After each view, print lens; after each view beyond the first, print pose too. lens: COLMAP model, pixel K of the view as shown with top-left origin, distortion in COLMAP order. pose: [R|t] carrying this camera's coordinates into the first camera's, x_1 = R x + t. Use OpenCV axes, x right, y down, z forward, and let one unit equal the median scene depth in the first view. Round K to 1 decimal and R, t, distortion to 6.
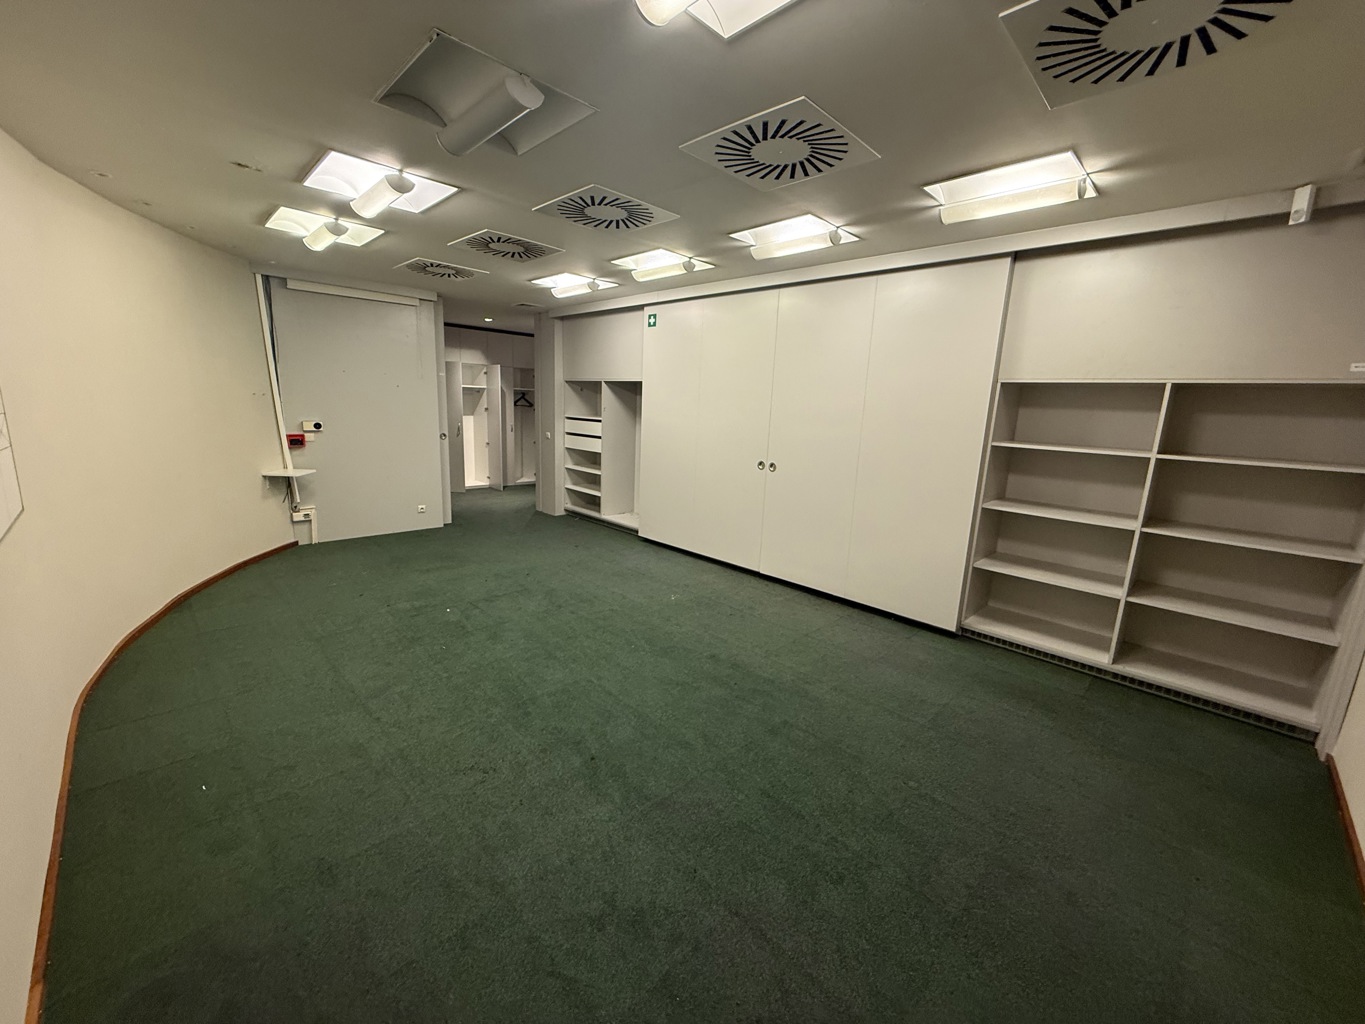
lens RADIAL K [[544.0, 0, 681.0], [0, 544.0, 515.3], [0, 0, 1]] dist [-0.013722, 0.000616]
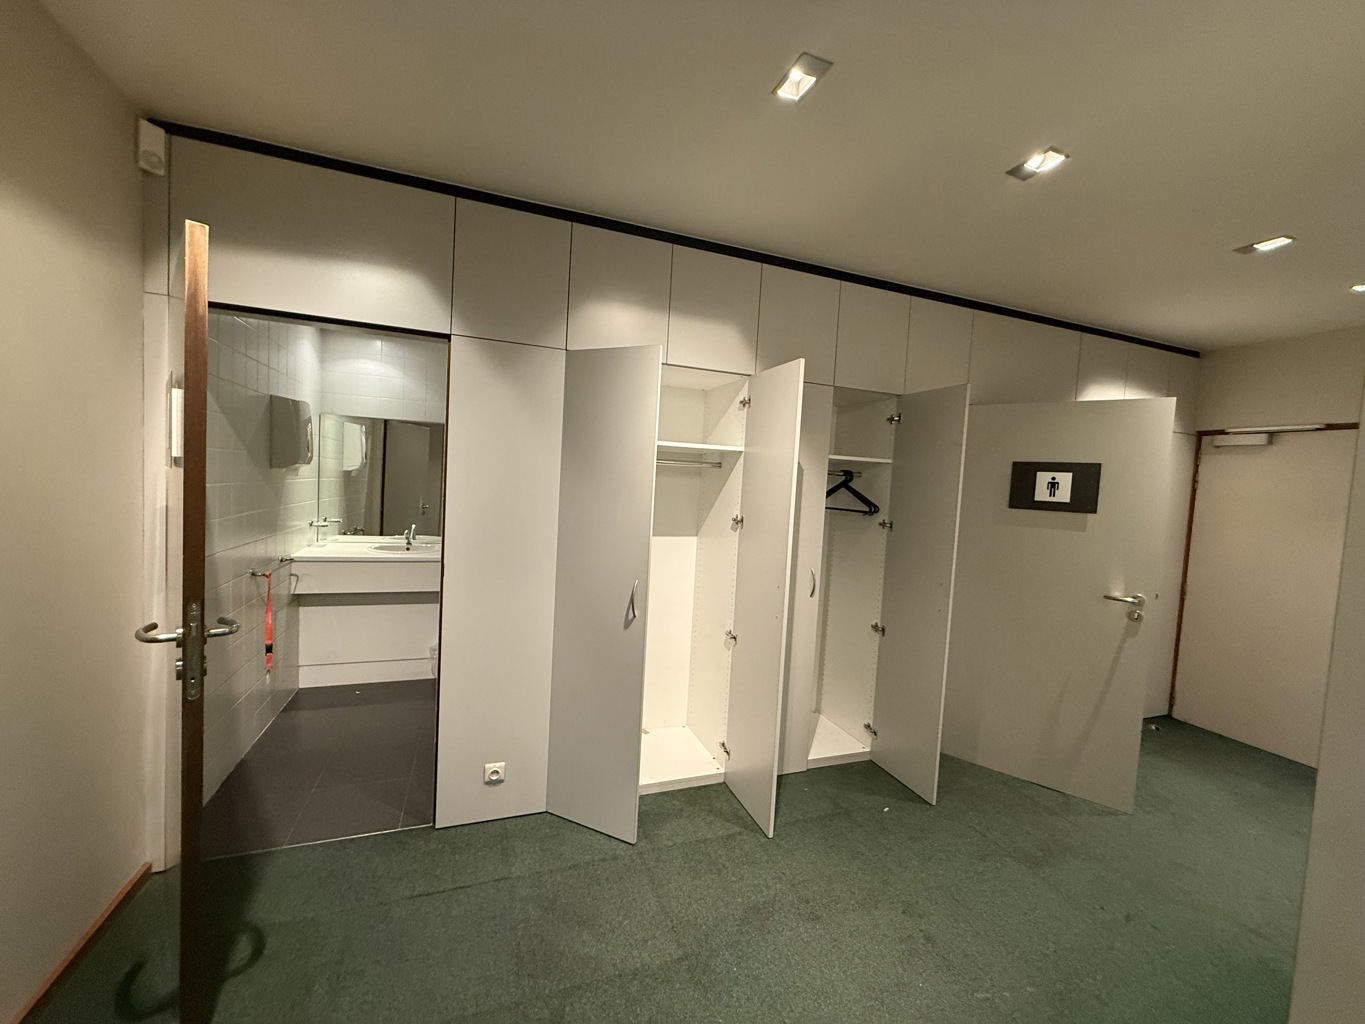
lens RADIAL K [[544.0, 0, 682.5], [0, 544.0, 508.6], [0, 0, 1]] dist [-0.013722, 0.000616]
pose [[0.907239, 0.030201, -0.419531, -0.261211], [-0.098934, 0.984757, -0.143056, -0.157121], [0.408816, 0.171292, 0.896398, 0.719245]]
